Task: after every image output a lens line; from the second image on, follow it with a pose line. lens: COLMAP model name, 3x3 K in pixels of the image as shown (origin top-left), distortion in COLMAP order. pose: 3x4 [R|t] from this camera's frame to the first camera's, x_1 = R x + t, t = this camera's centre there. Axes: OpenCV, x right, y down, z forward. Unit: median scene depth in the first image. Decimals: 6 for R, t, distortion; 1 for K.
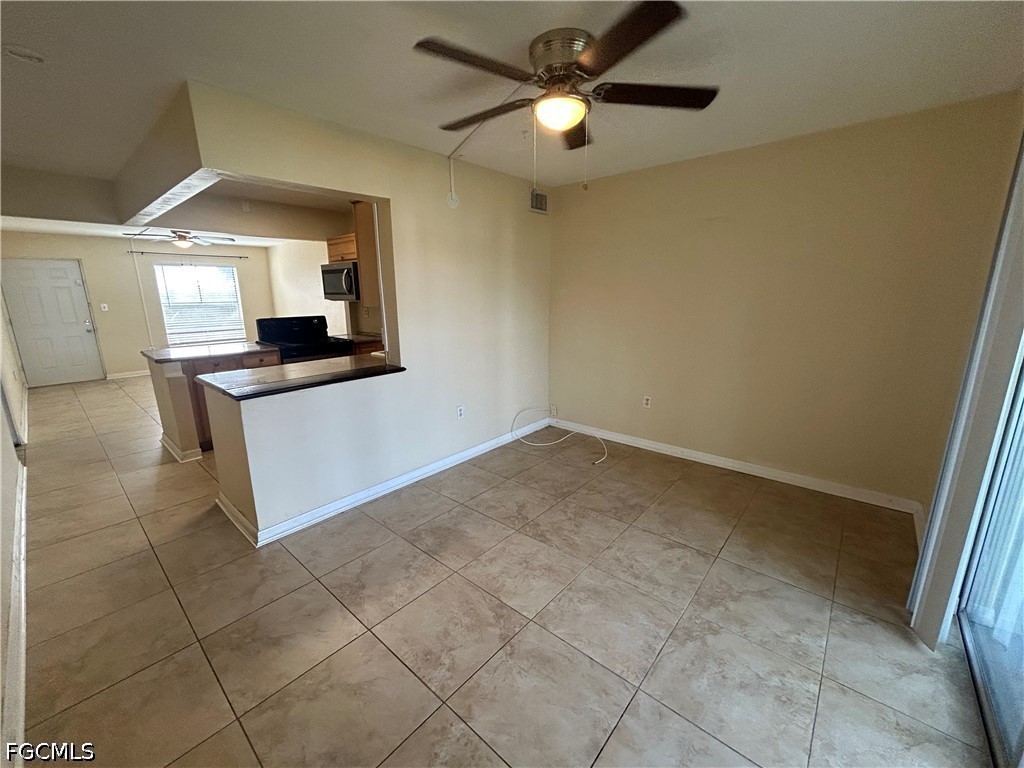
lens RADIAL K [[412.5, 0, 507.2], [0, 412.5, 387.0], [0, 0, 1]] dist [-0.001104, 0.000055]
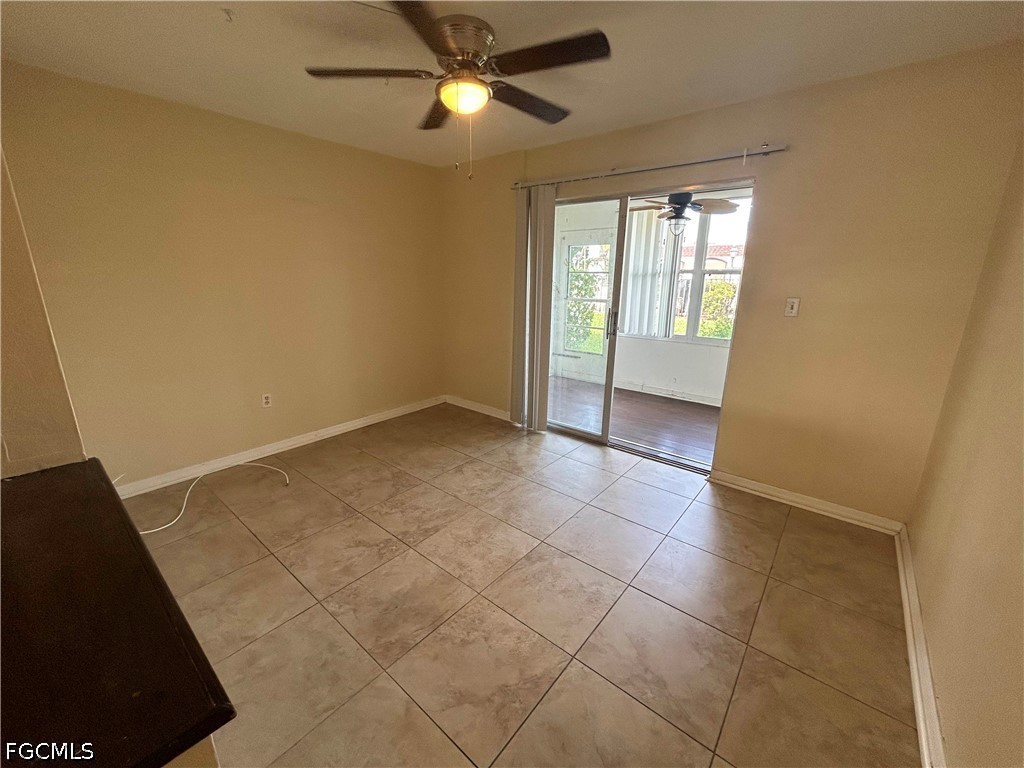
lens RADIAL K [[412.5, 0, 510.0], [0, 412.5, 384.4], [0, 0, 1]] dist [-0.001104, 0.000055]
pose [[-0.026827, -0.250805, 0.967666, -0.847024], [0.217231, 0.943419, 0.250543, -0.171105], [-0.975751, 0.216929, 0.029173, 0.800302]]
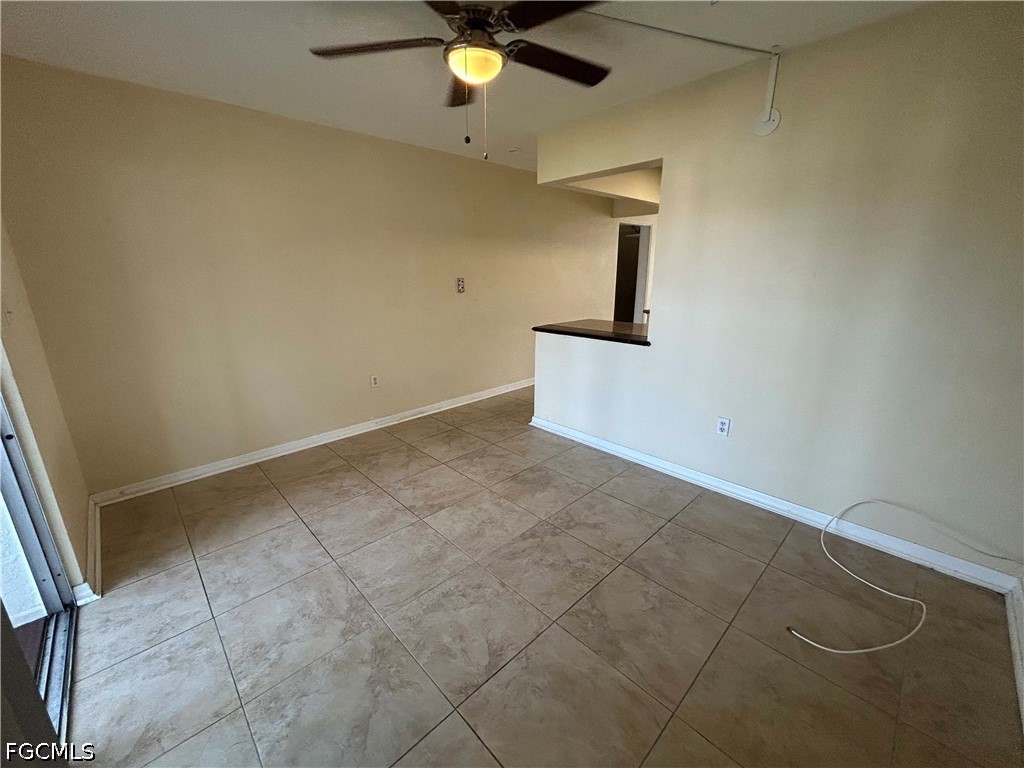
lens RADIAL K [[412.5, 0, 507.6], [0, 412.5, 386.1], [0, 0, 1]] dist [-0.001104, 0.000055]
pose [[-0.091053, 0.284731, -0.954273, 0.960712], [-0.218766, 0.929127, 0.298102, -0.223968], [0.971520, 0.235906, -0.022311, 0.998293]]
